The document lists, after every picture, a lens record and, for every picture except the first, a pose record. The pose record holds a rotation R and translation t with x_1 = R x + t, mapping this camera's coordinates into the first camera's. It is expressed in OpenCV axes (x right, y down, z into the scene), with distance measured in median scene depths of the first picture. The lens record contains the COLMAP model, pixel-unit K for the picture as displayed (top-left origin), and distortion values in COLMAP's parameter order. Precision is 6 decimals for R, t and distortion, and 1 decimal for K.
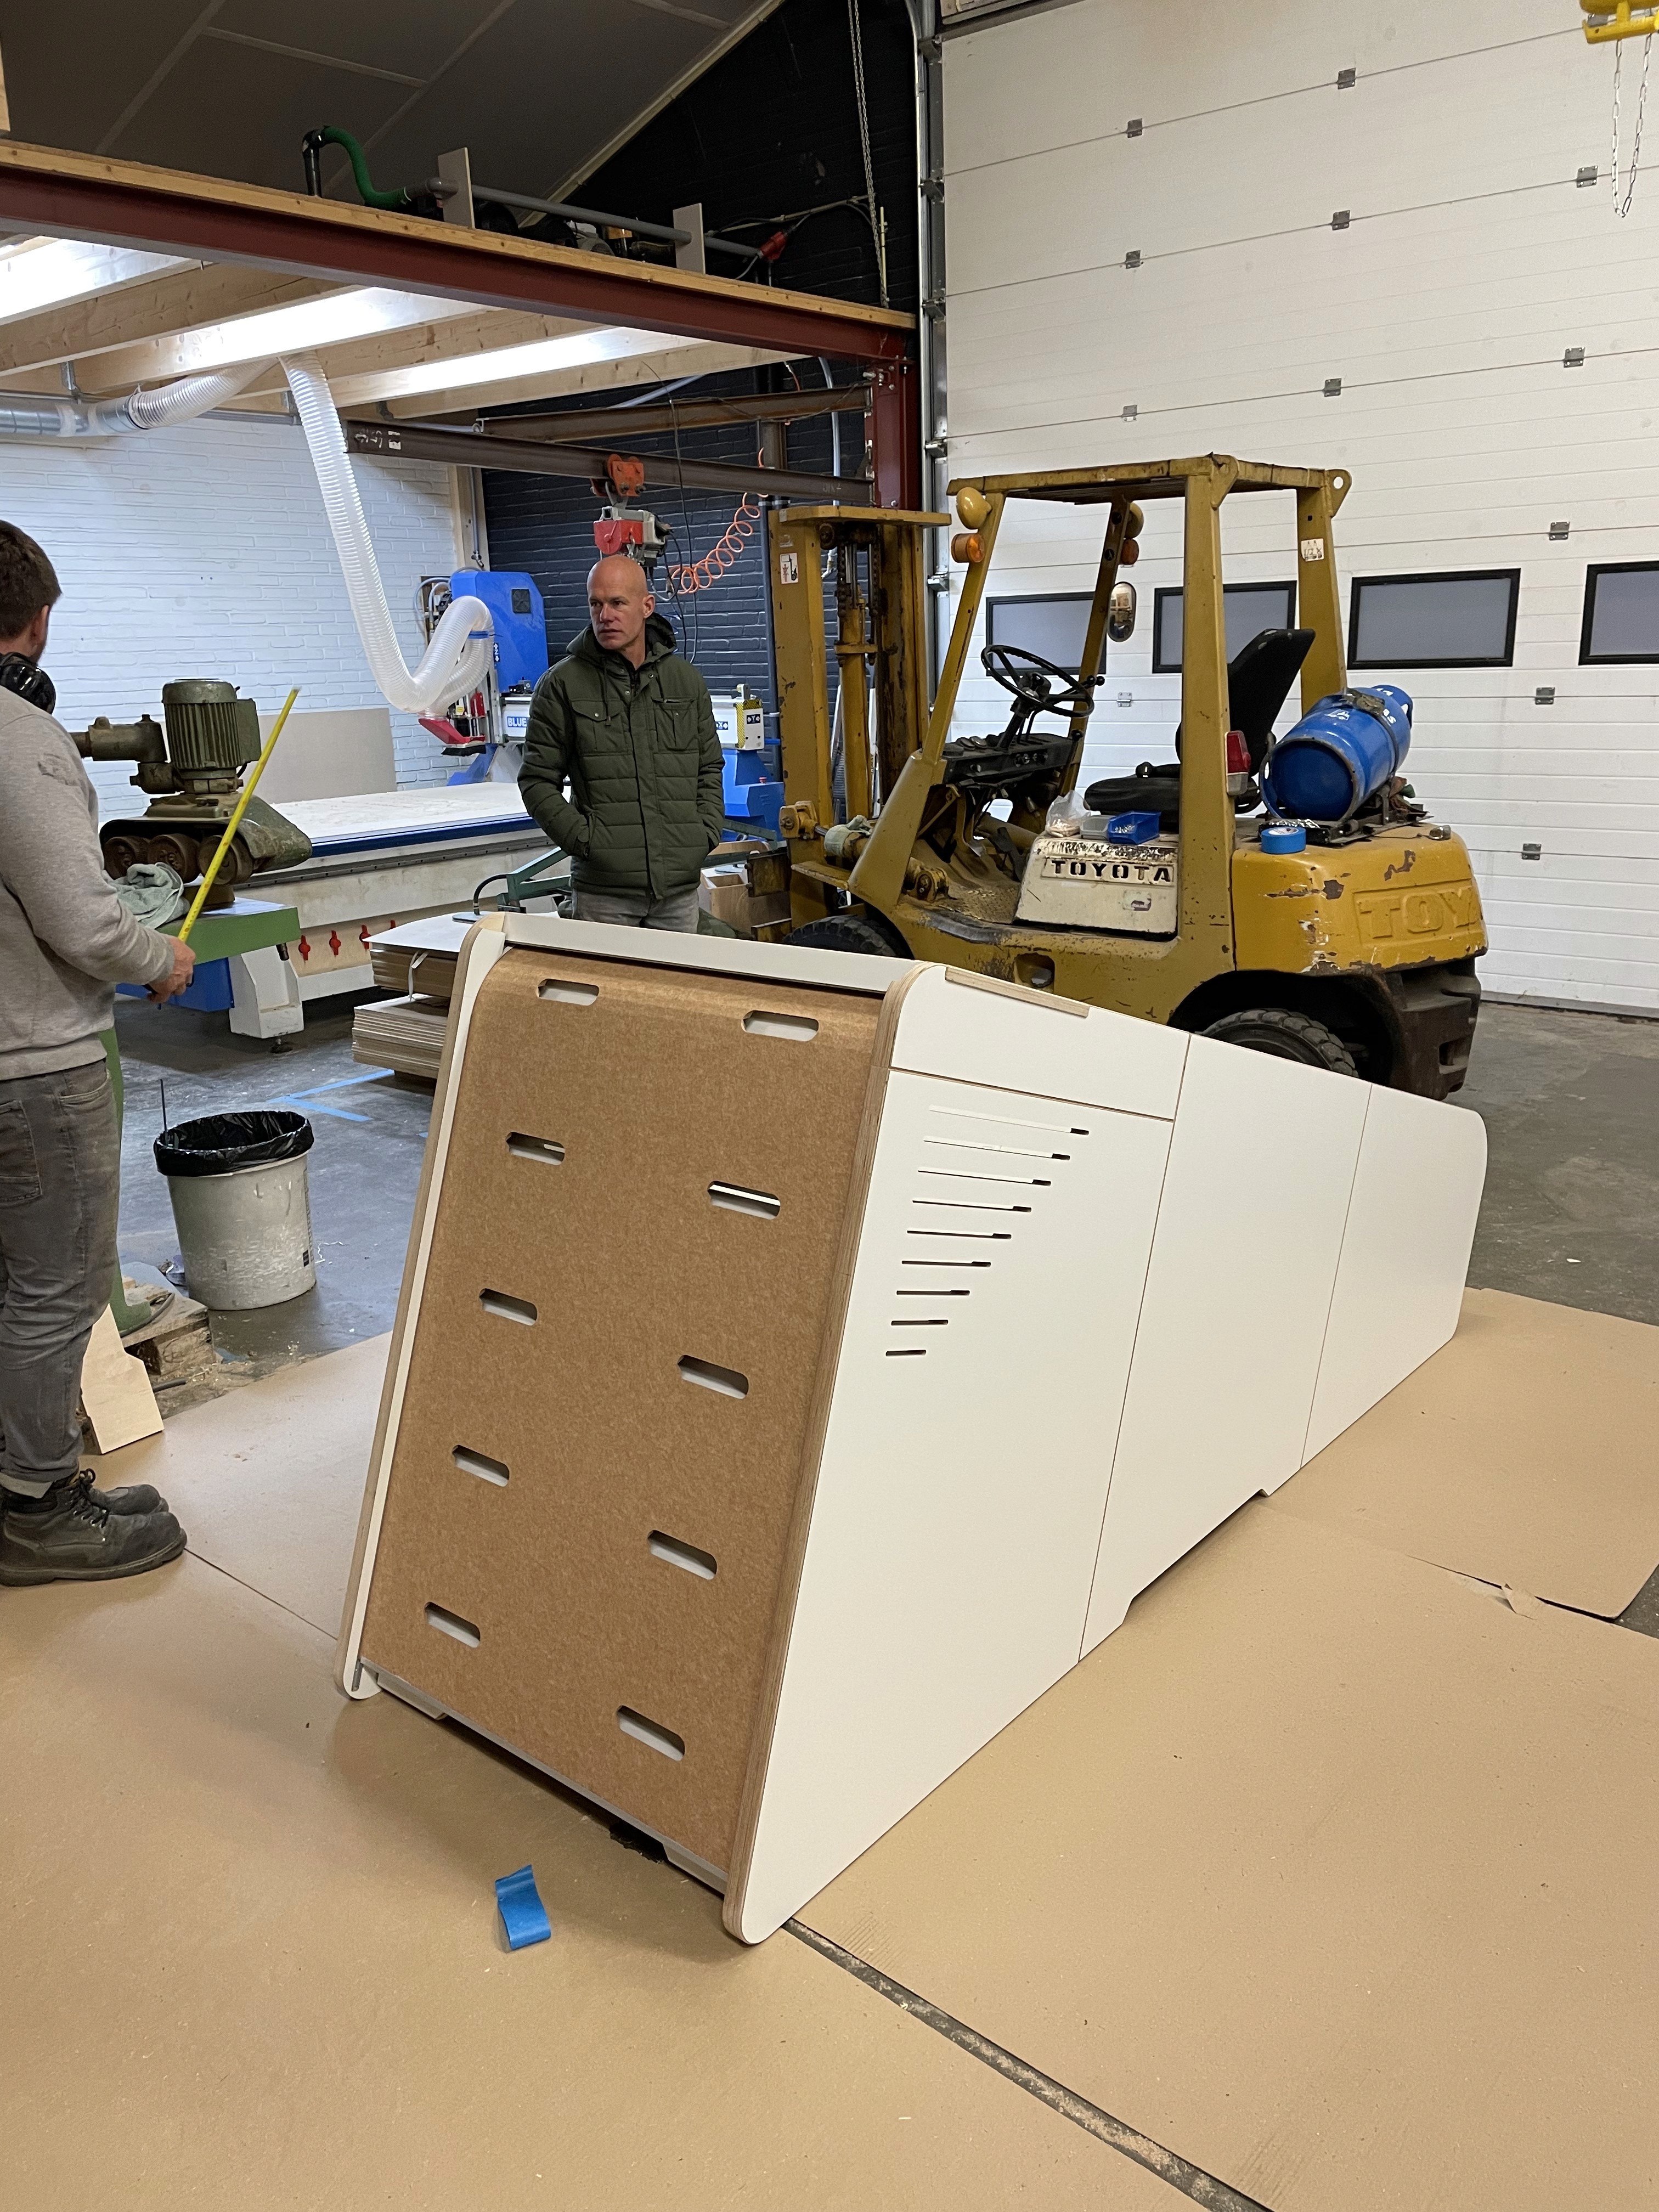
lens RADIAL K [[1679.2, 0, 824.0], [0, 1679.2, 1119.9], [0, 0, 1]] dist [0.091038, -0.115779]
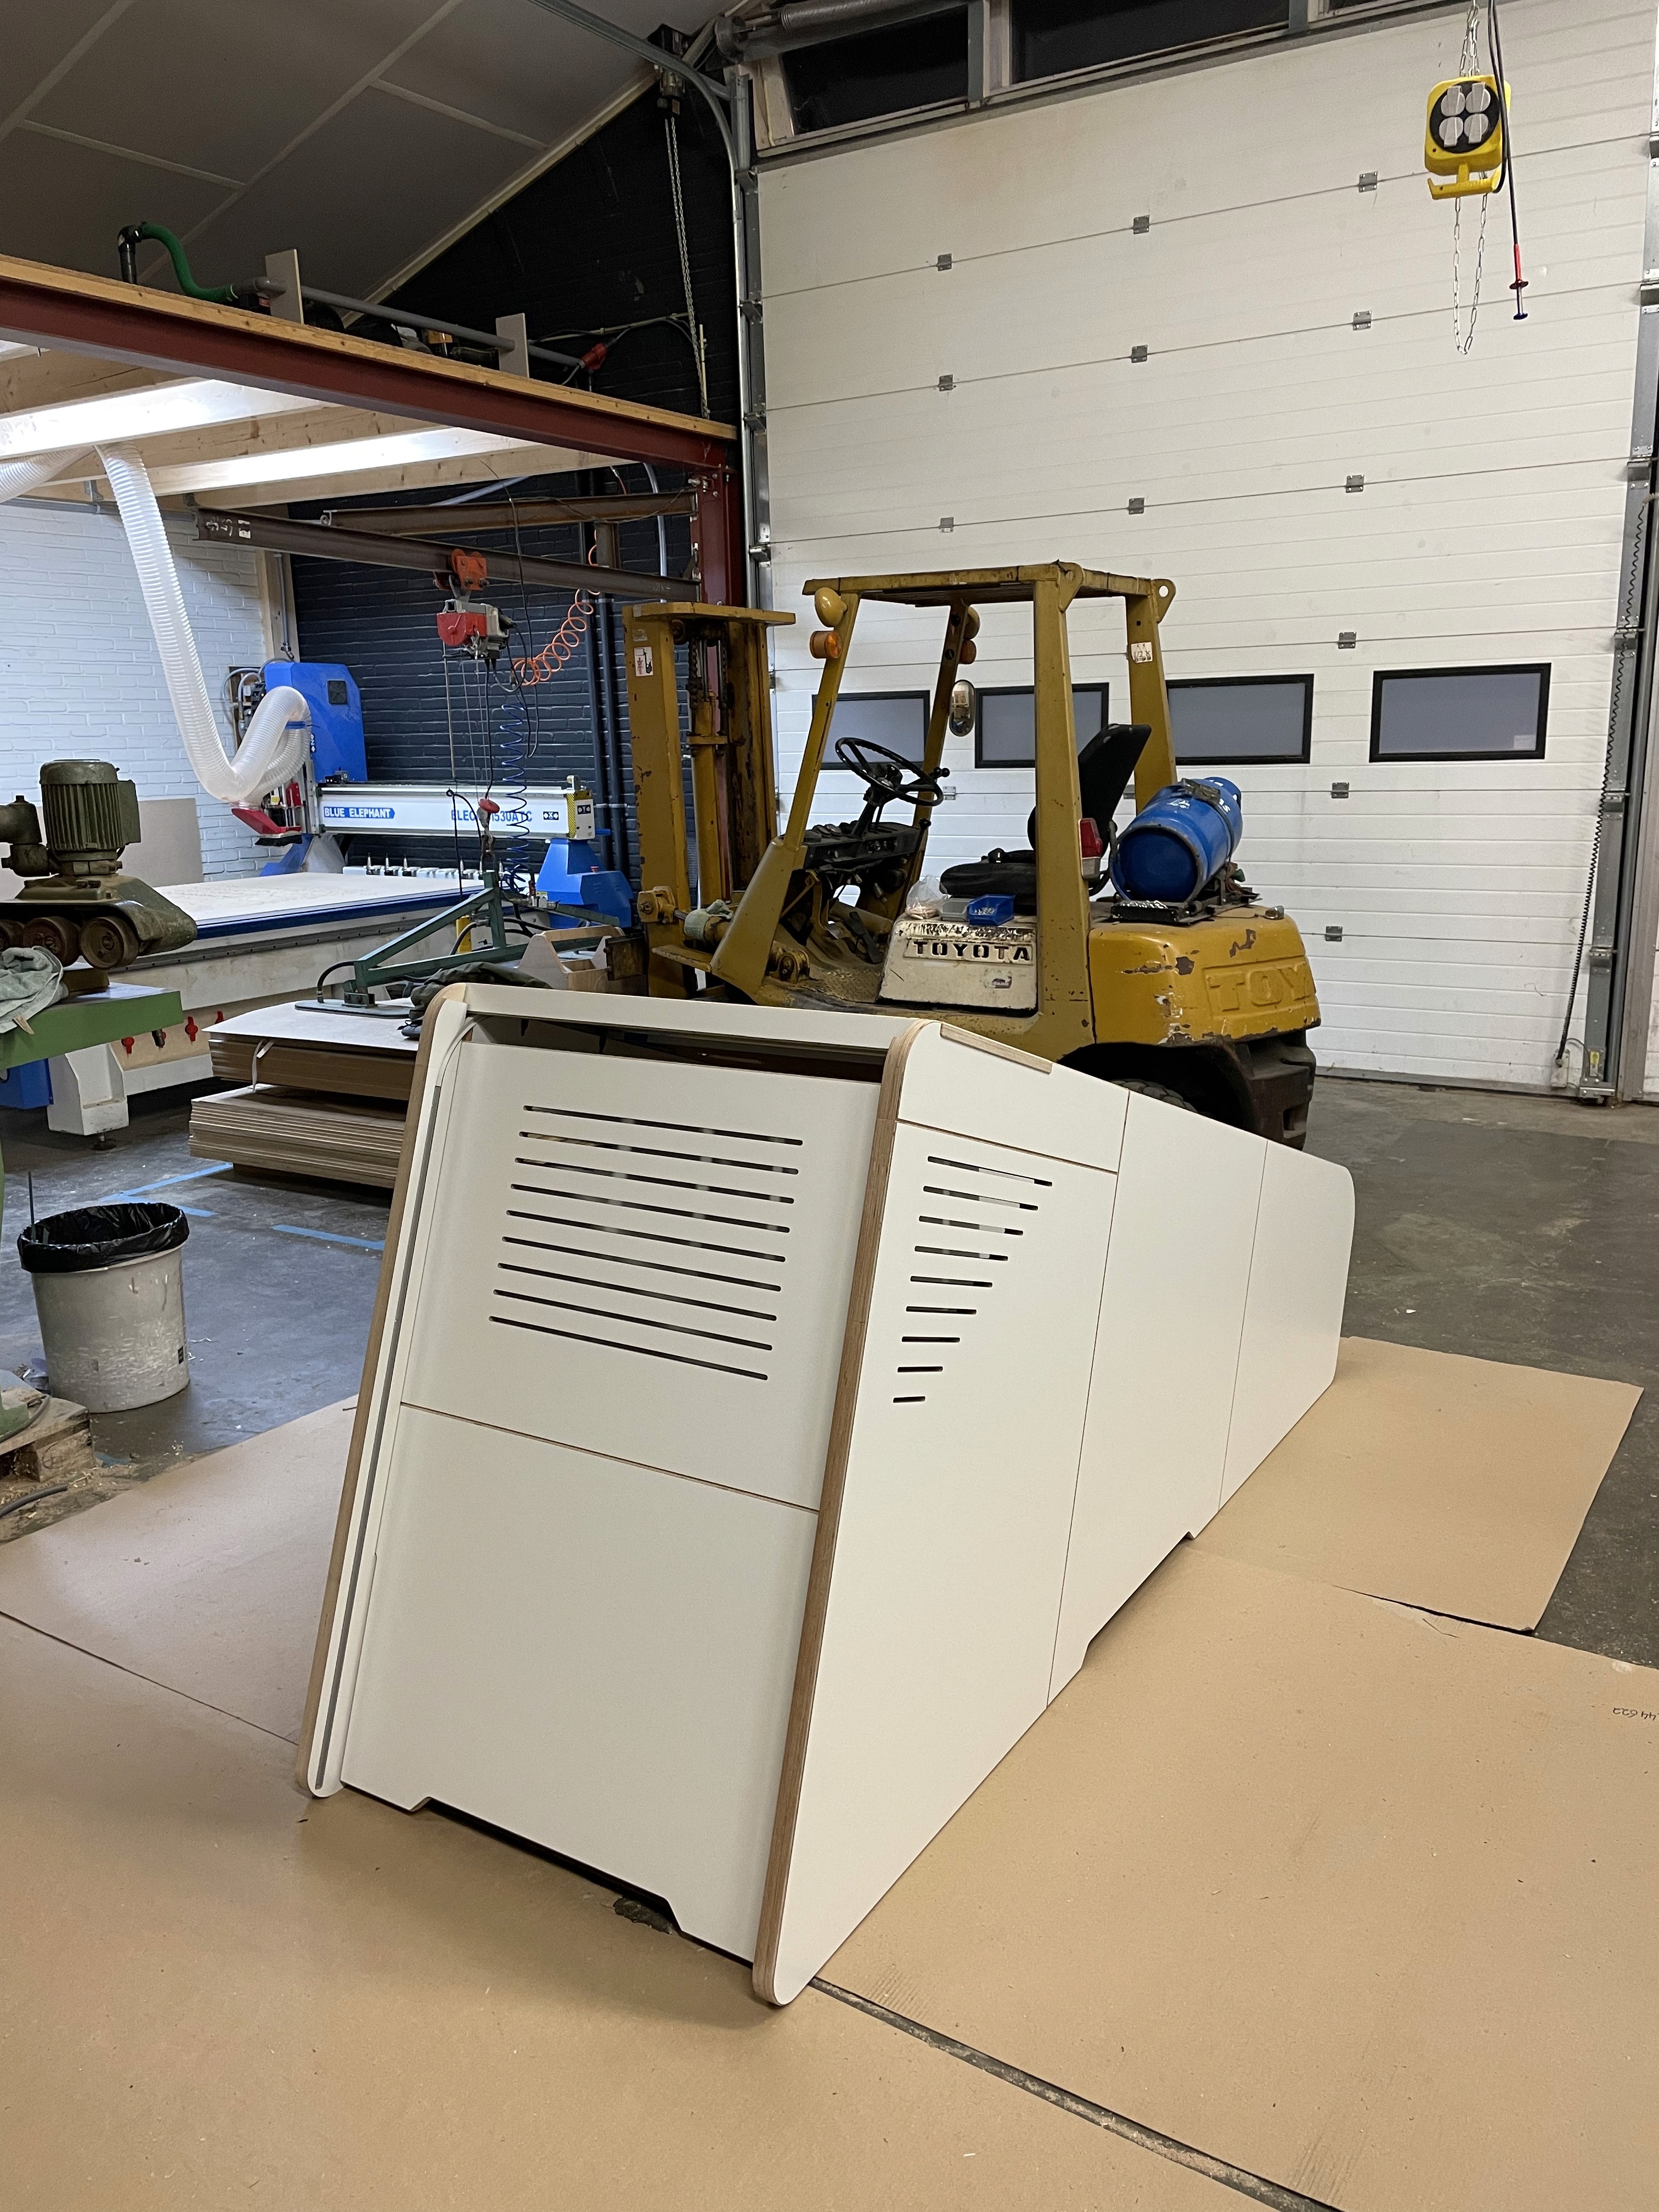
lens RADIAL K [[1681.2, 0, 829.5], [0, 1681.2, 1106.0], [0, 0, 1]] dist [0.092681, -0.121510]
pose [[0.990964, -0.020838, 0.132498, -0.048331], [0.029211, 0.997675, -0.061571, 0.007978], [-0.130907, 0.064885, 0.989269, -0.008299]]
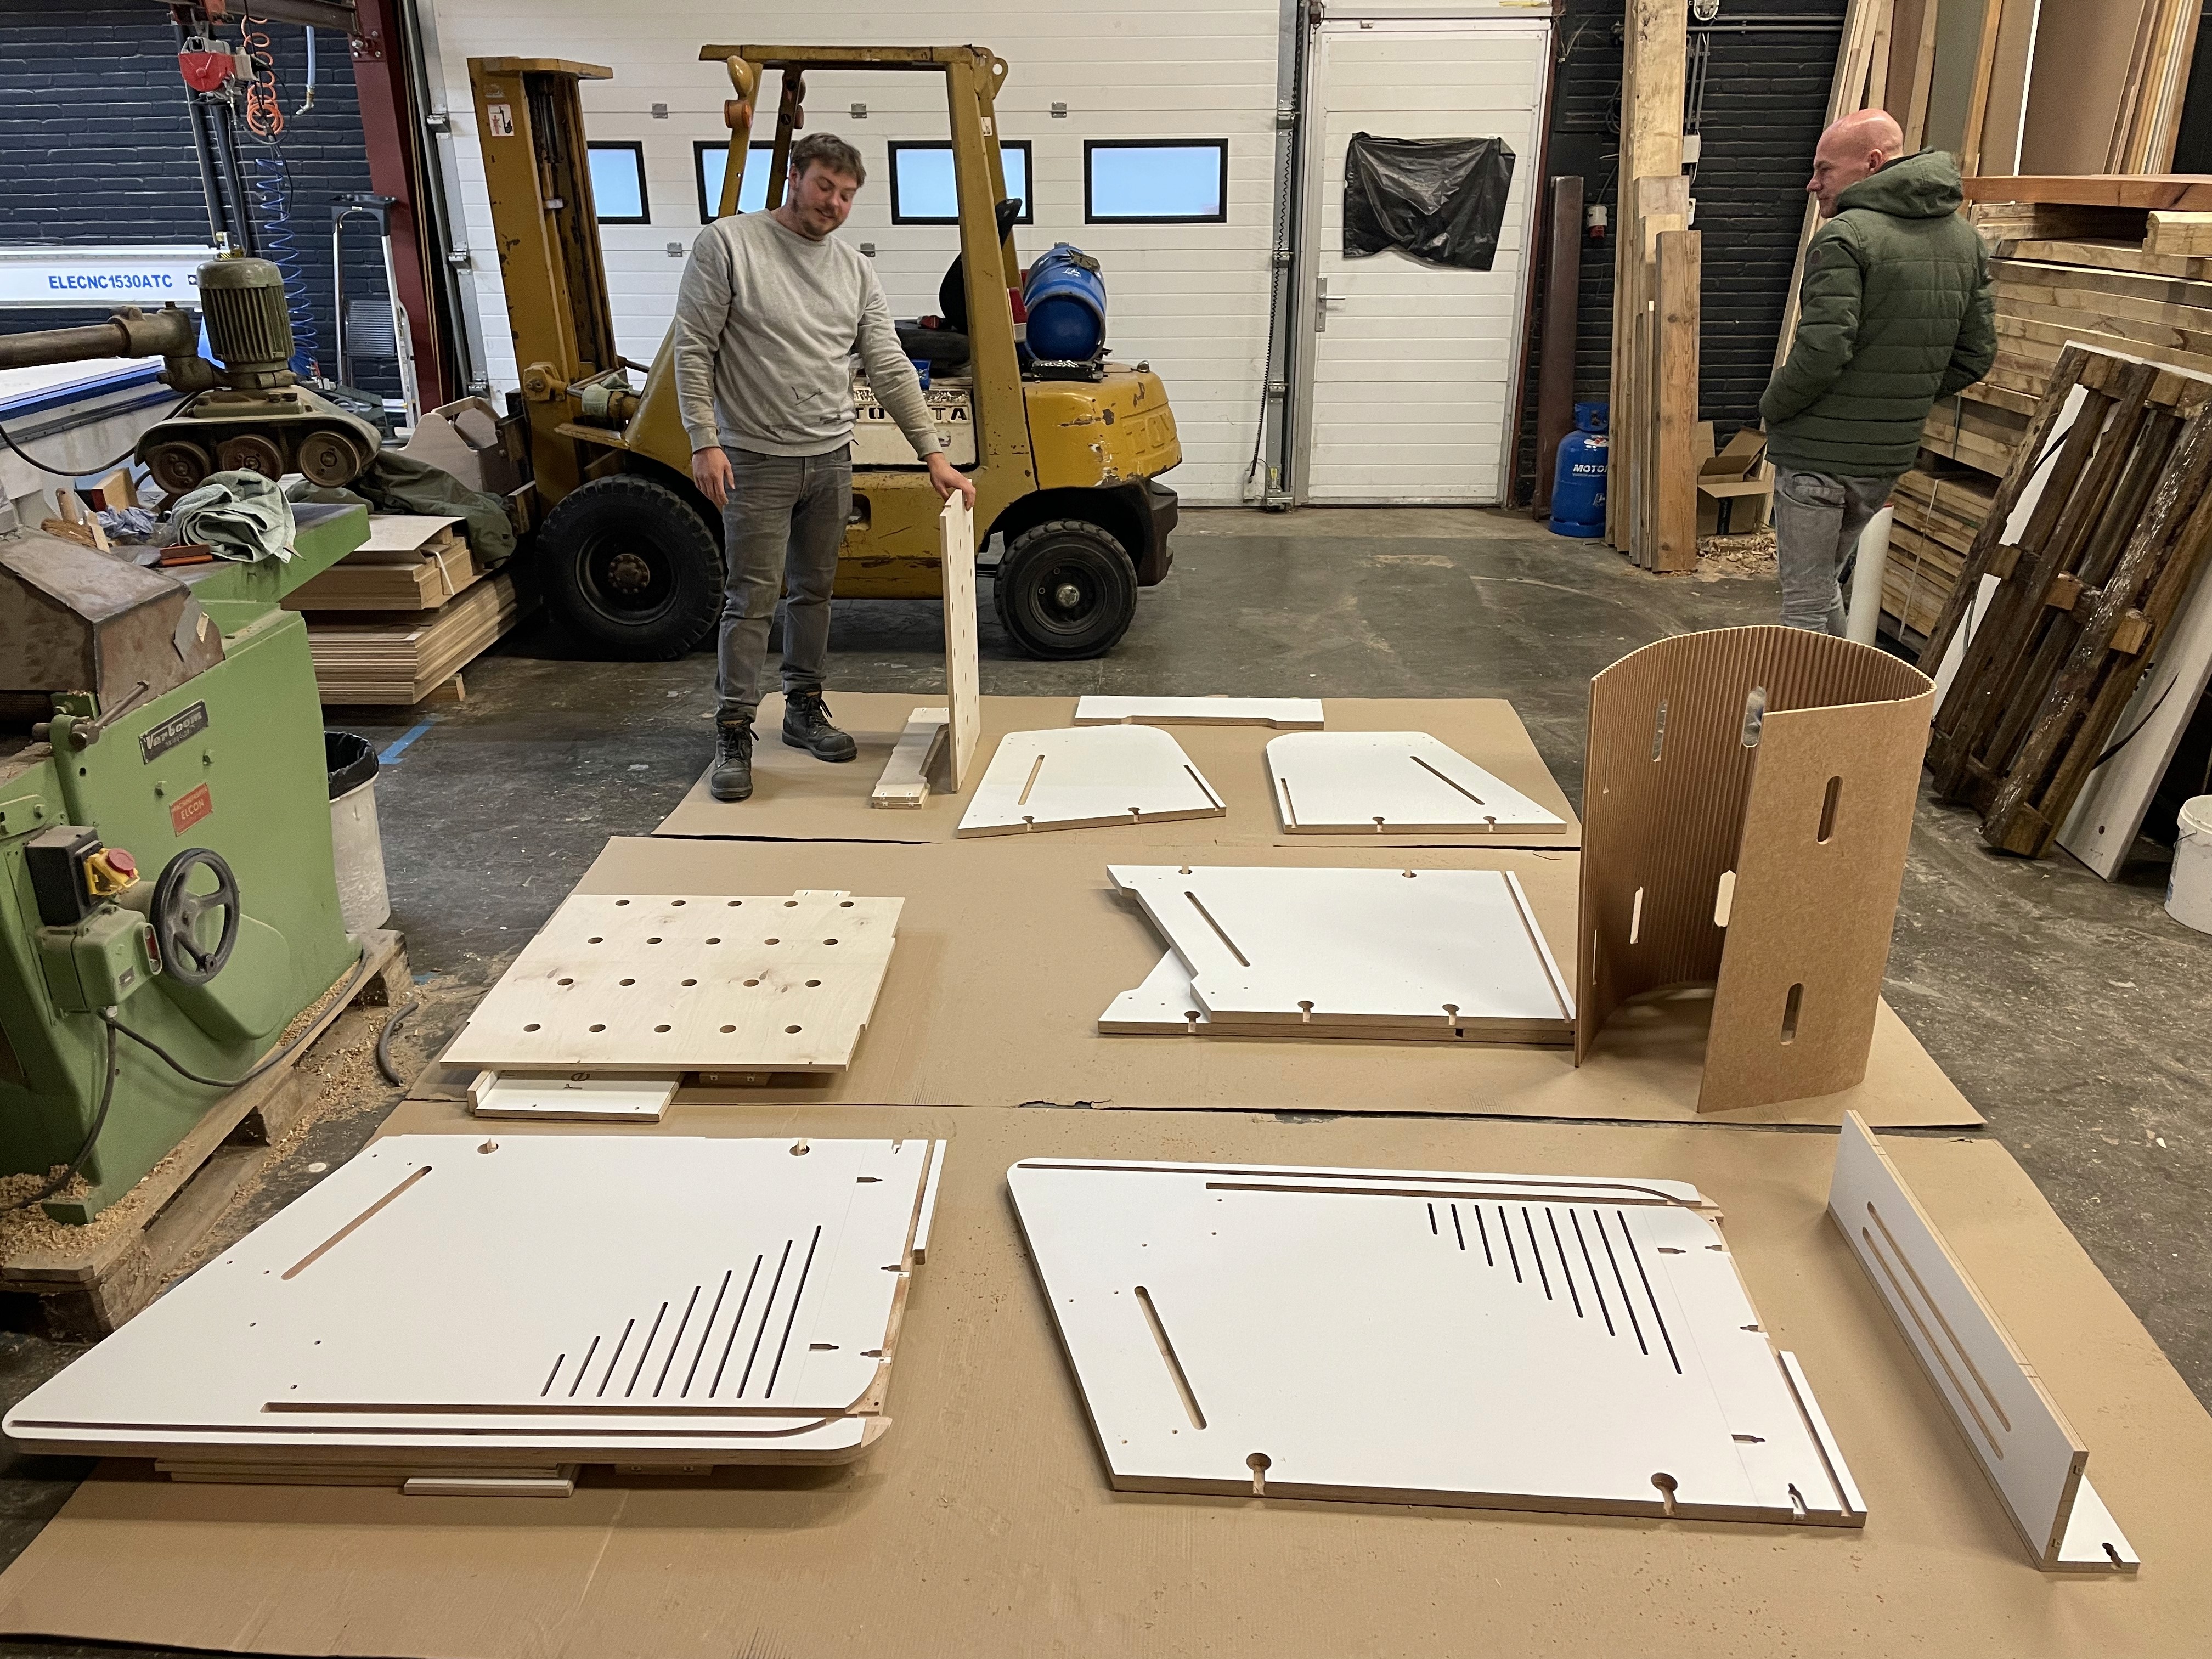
lens RADIAL K [[1679.2, 0, 1106.0], [0, 1679.2, 829.5], [0, 0, 1]] dist [0.091038, -0.115779]
pose [[0.782722, -0.211848, 0.585207, -0.392243], [0.154265, 0.976981, 0.147342, -0.016974], [-0.602950, -0.025051, 0.797386, -0.004743]]
